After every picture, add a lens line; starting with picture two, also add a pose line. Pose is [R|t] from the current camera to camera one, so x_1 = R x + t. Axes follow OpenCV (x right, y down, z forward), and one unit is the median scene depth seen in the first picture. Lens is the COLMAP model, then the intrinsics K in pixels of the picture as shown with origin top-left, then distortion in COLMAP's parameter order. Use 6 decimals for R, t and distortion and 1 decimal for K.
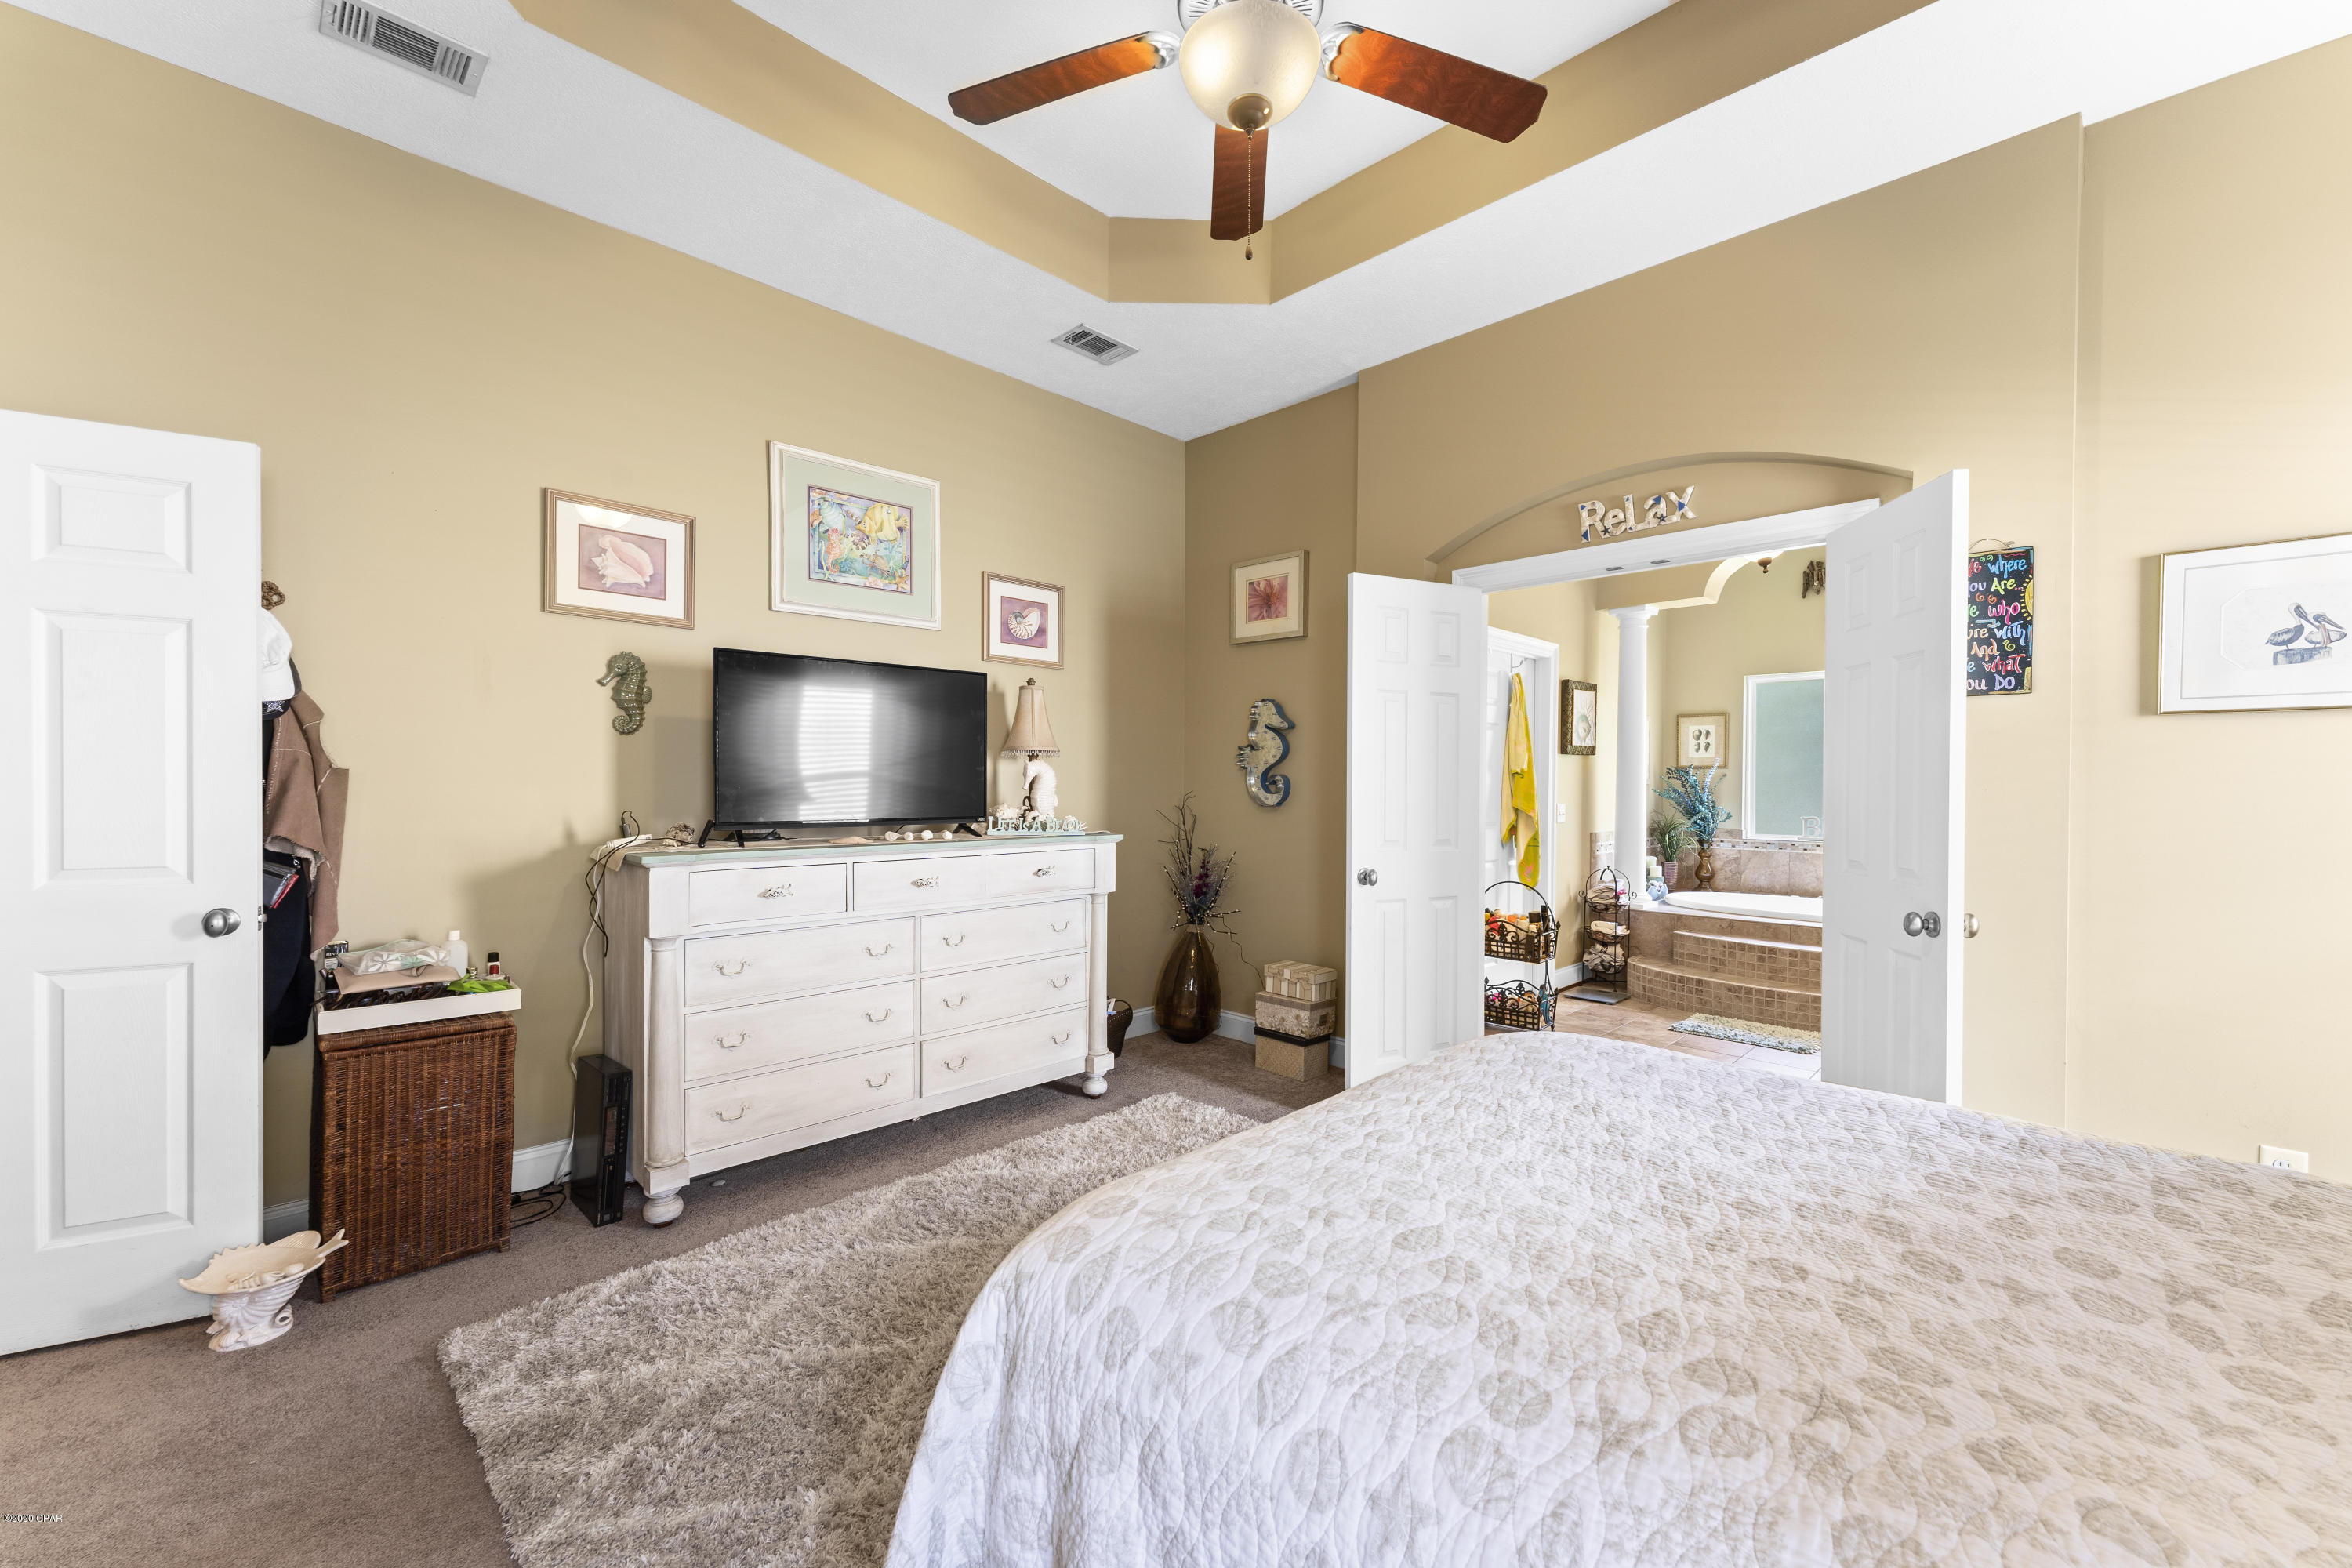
lens RADIAL K [[938.4, 0, 1177.0], [0, 938.4, 785.9], [0, 0, 1]] dist [-0.000305, -0.000207]
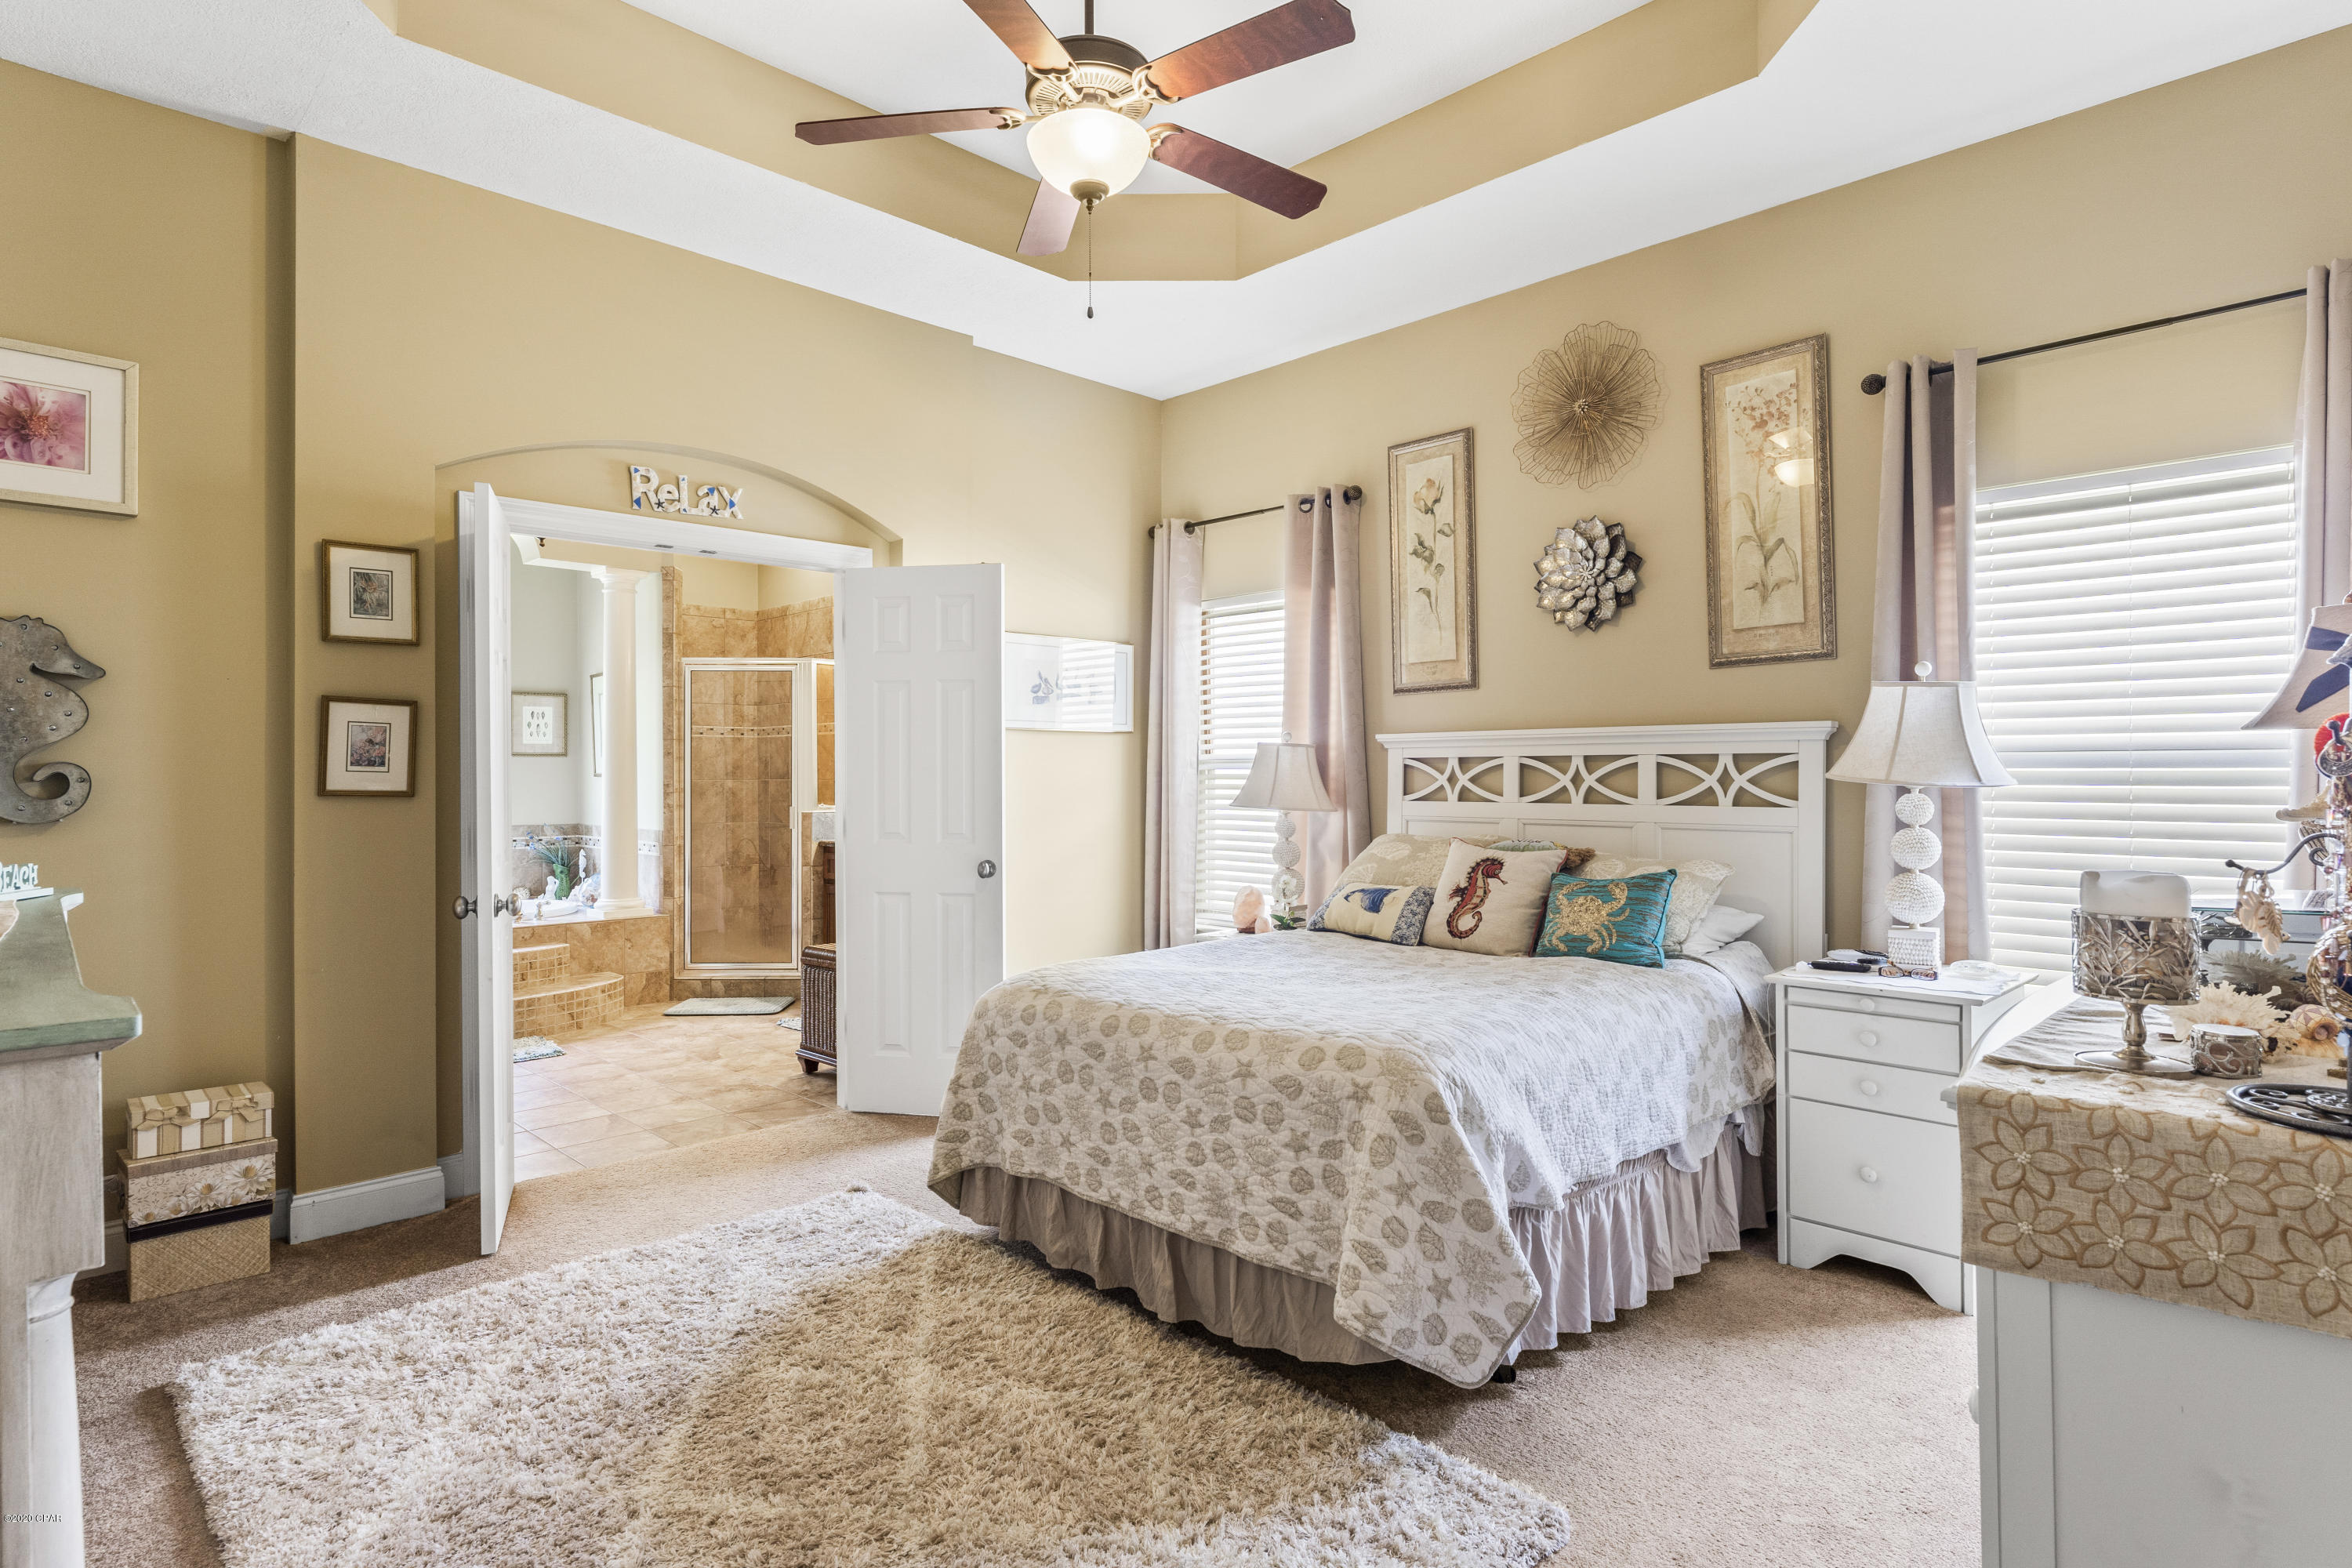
lens RADIAL K [[1226.6, 0, 1176.8], [0, 1226.6, 771.2], [0, 0, 1]] dist [0.000126, 0.000071]
pose [[0.001309, -0.004460, 0.999989, -0.773163], [0.011965, 0.999919, 0.004444, -0.004023], [-0.999928, 0.011959, 0.001362, 0.485481]]
